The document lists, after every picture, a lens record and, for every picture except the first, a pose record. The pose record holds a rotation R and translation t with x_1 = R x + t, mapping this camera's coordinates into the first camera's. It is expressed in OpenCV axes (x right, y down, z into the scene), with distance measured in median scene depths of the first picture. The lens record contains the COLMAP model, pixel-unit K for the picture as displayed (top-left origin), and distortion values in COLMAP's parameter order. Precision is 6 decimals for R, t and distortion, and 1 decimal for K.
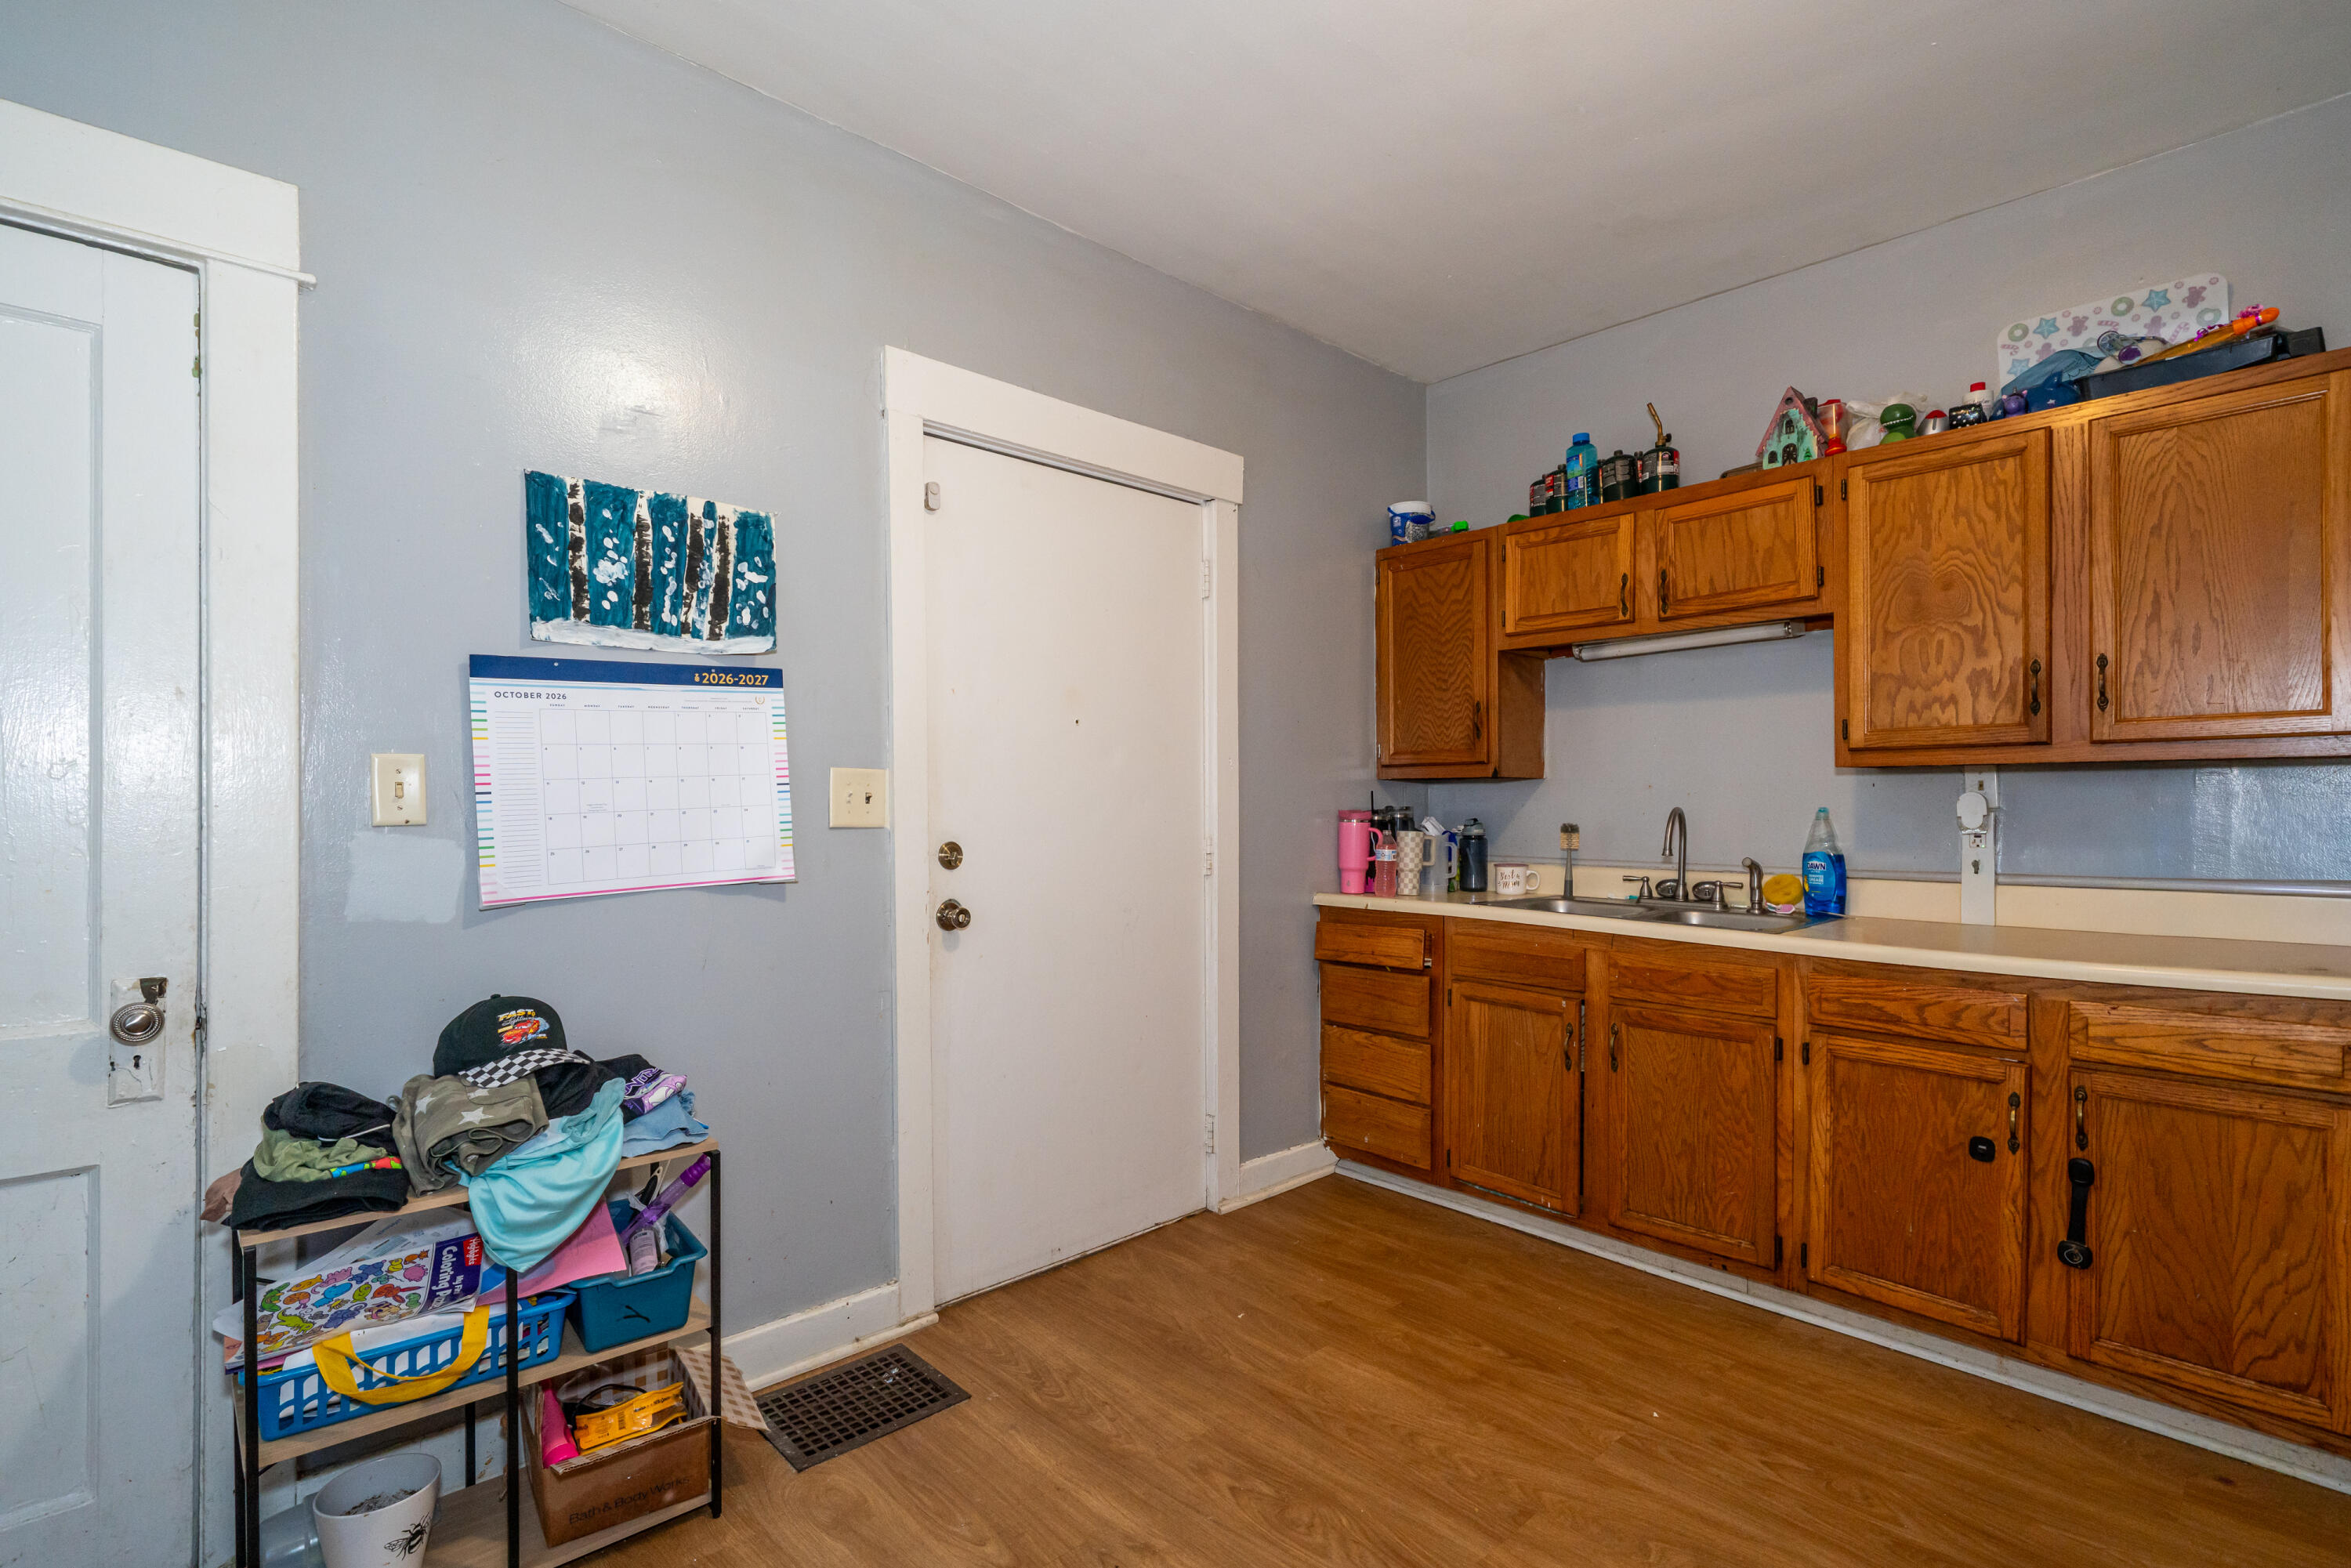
lens RADIAL K [[1113.2, 0, 1180.2], [0, 1113.2, 799.8], [0, 0, 1]] dist [0.000147, -0.000157]
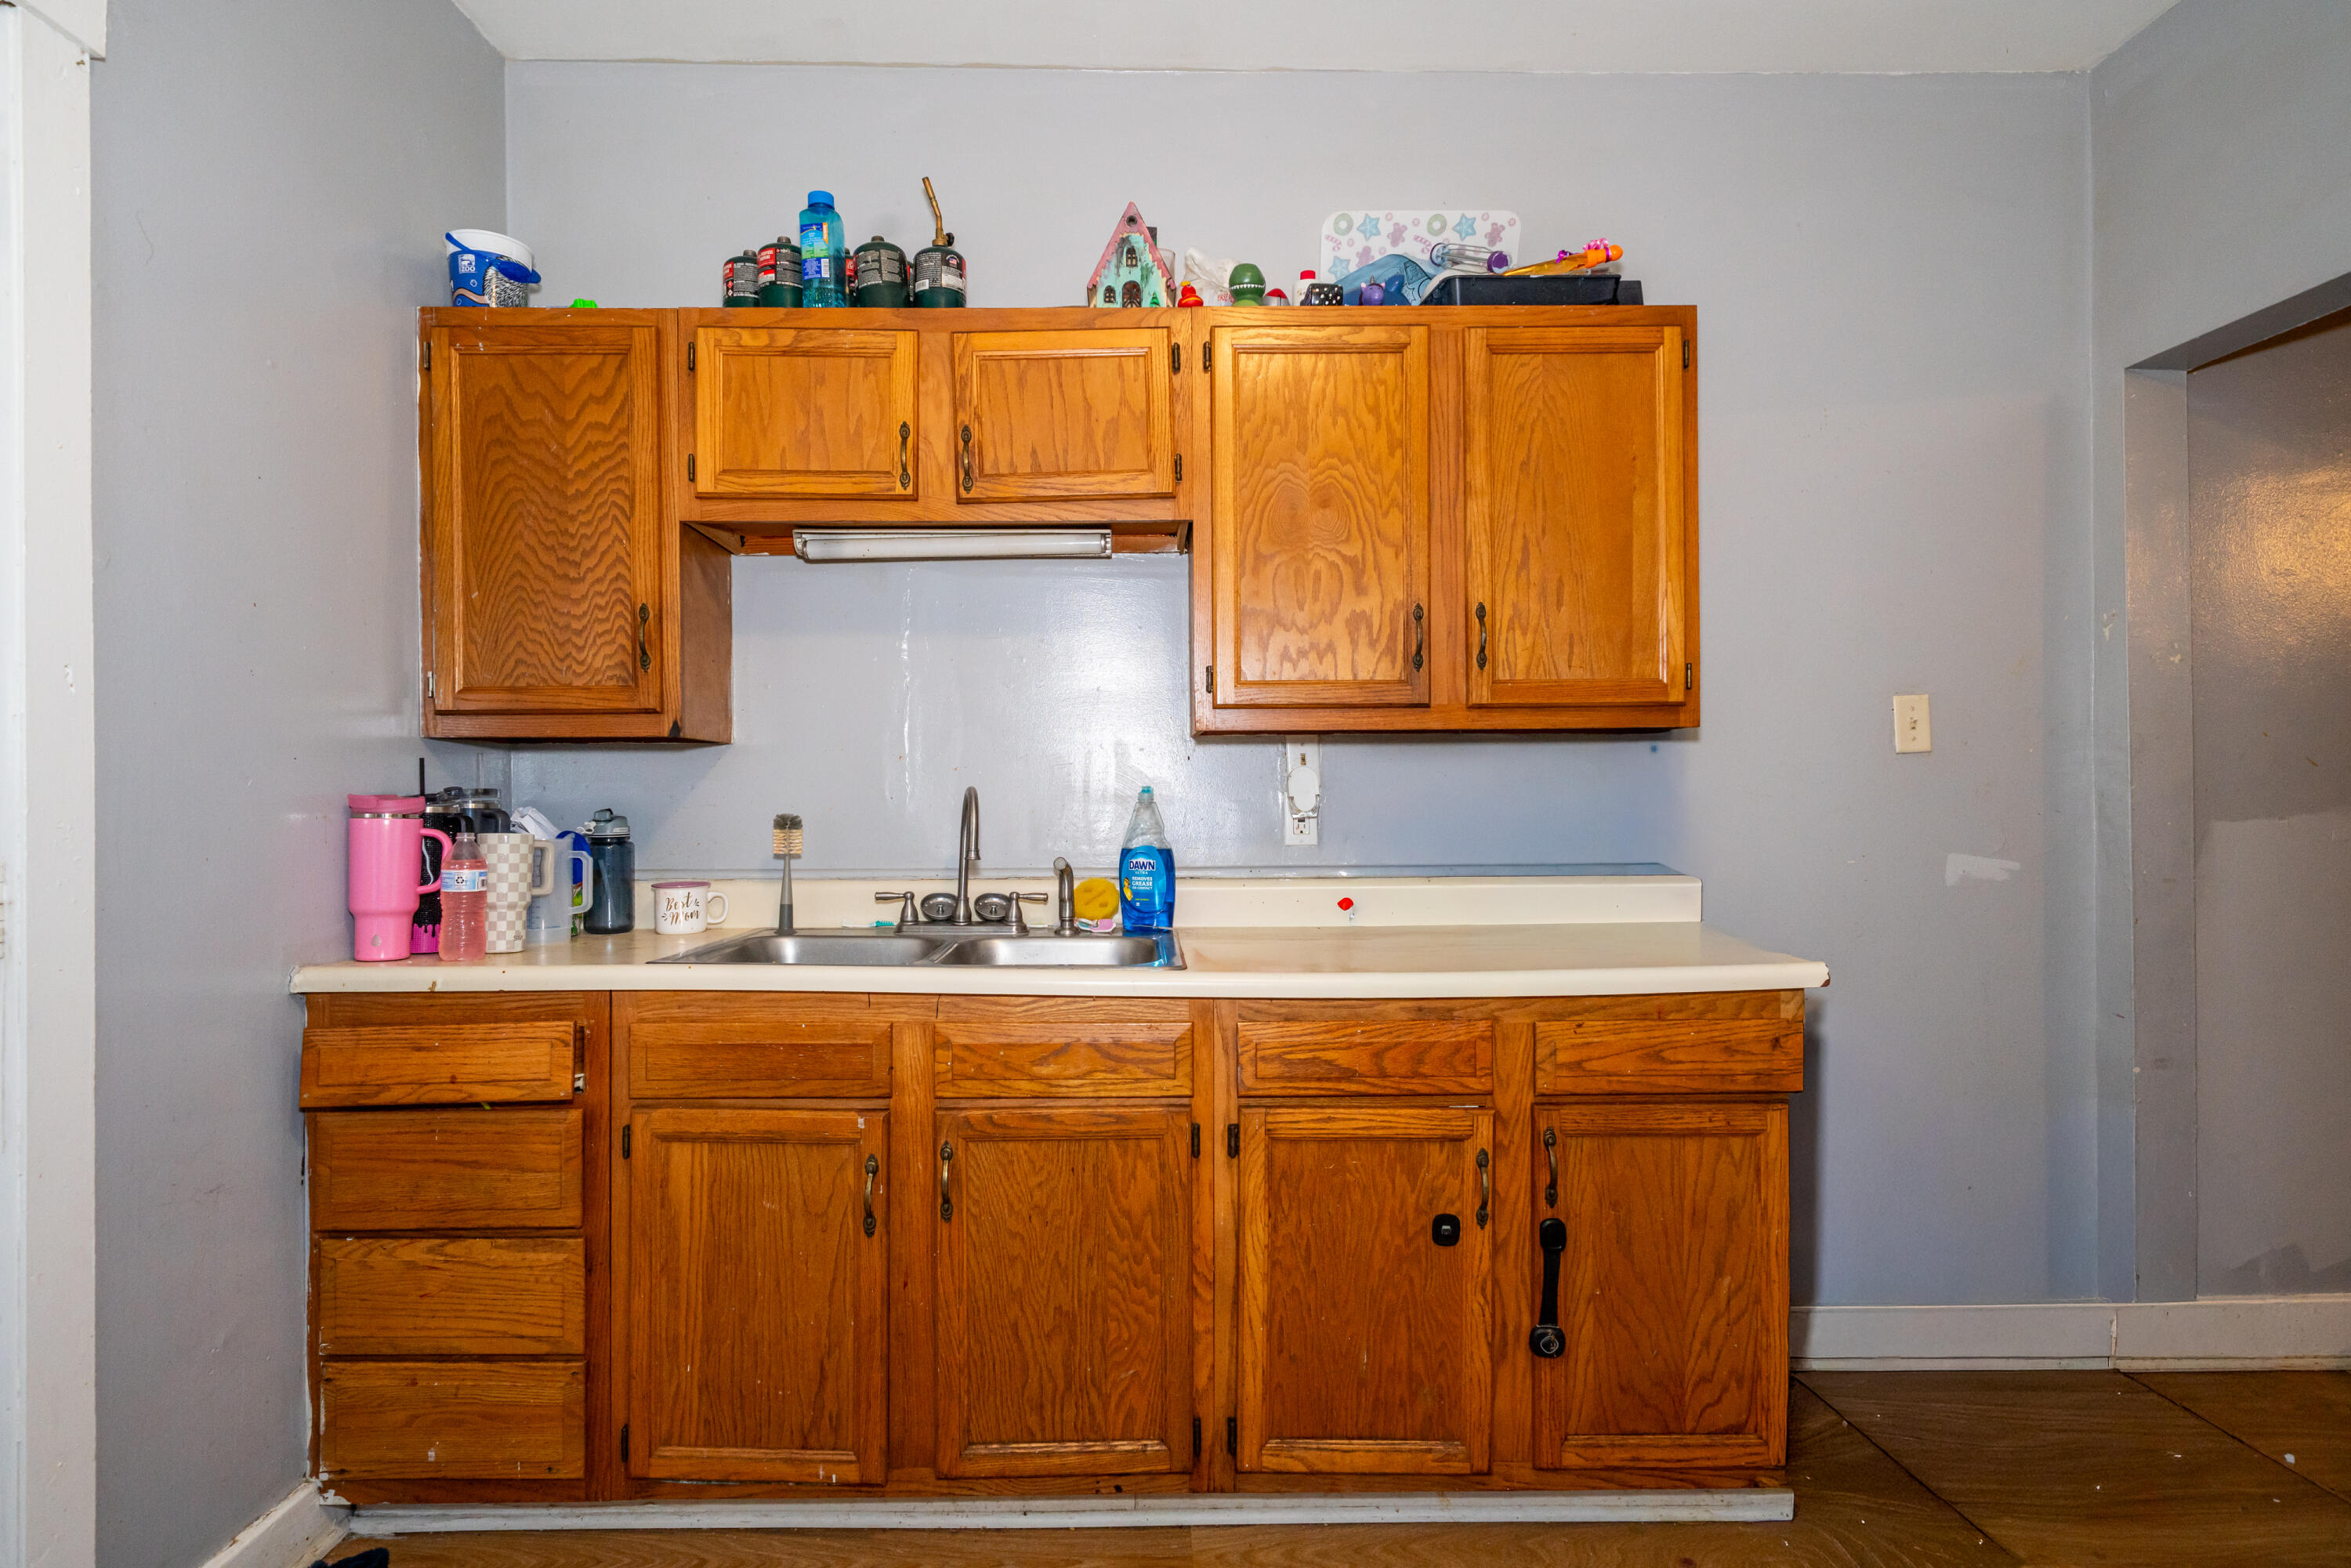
lens RADIAL K [[1203.5, 0, 1175.9], [0, 1203.5, 787.8], [0, 0, 1]] dist [0.000299, 0.000880]
pose [[0.671718, 0.001303, 0.740806, -0.010116], [0.002342, 0.999990, -0.003883, 0.011550], [-0.740803, 0.004344, 0.671708, 0.459221]]
